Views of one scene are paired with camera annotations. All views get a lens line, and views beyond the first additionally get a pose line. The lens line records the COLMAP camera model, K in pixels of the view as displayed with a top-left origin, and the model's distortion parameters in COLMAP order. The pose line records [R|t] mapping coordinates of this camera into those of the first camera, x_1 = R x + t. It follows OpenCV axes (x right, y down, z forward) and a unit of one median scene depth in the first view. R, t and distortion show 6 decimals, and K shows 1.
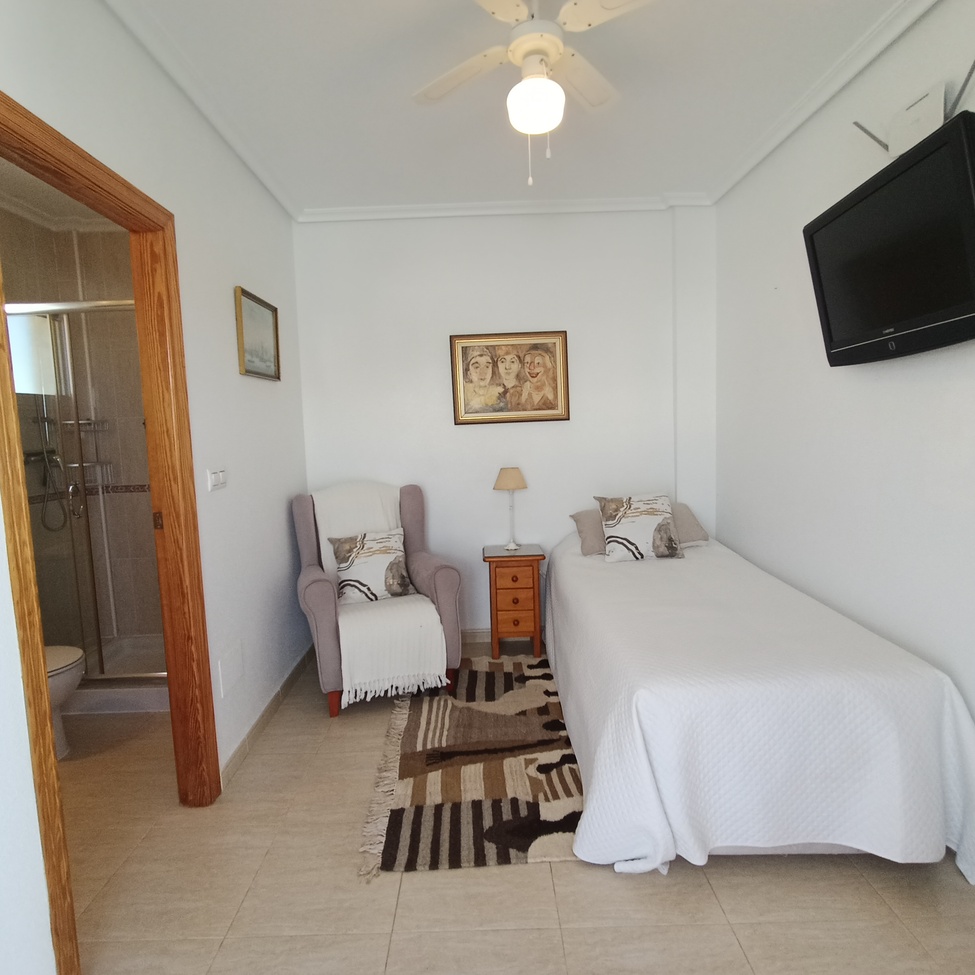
lens RADIAL K [[594.3, 0, 483.1], [0, 594.3, 488.2], [0, 0, 1]] dist [-0.035290, 0.023196]
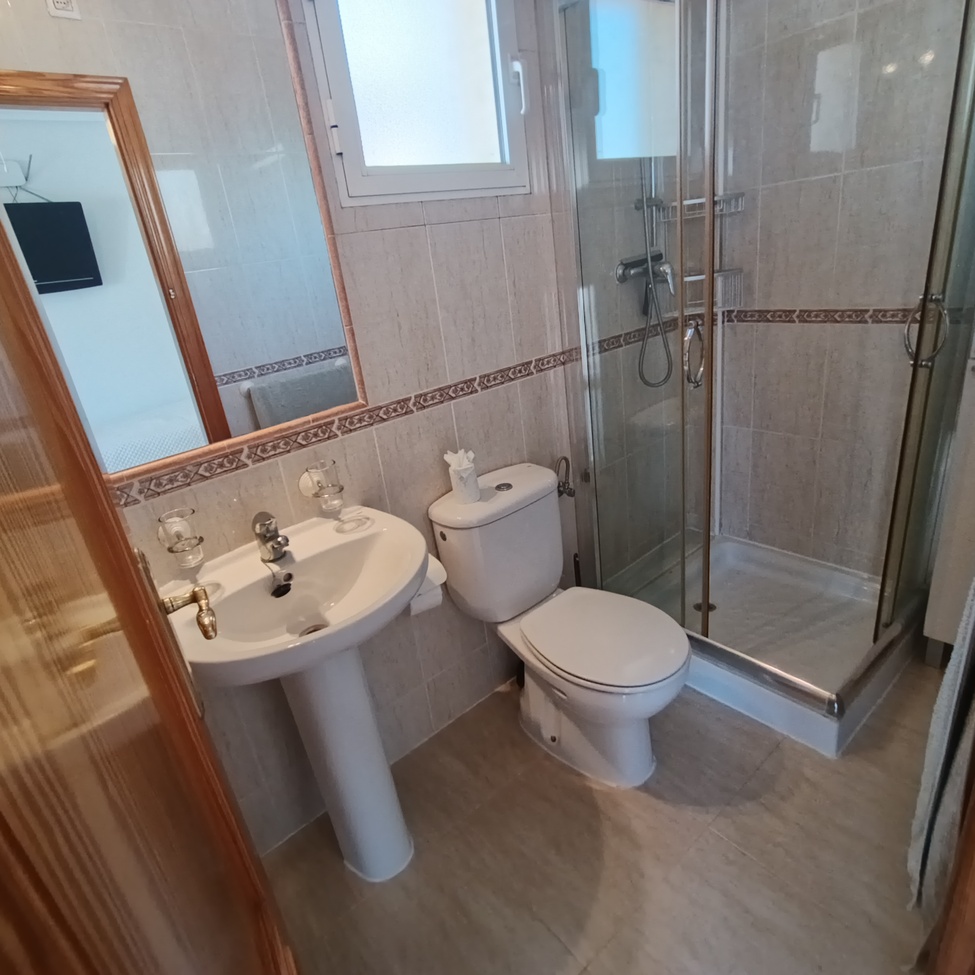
lens RADIAL K [[594.3, 0, 483.1], [0, 594.3, 487.0], [0, 0, 1]] dist [-0.035290, 0.023196]
pose [[0.634969, 0.239468, -0.734486, -0.335199], [0.028729, 0.942767, 0.332211, -0.045805], [0.772003, -0.232045, 0.591748, 0.430273]]
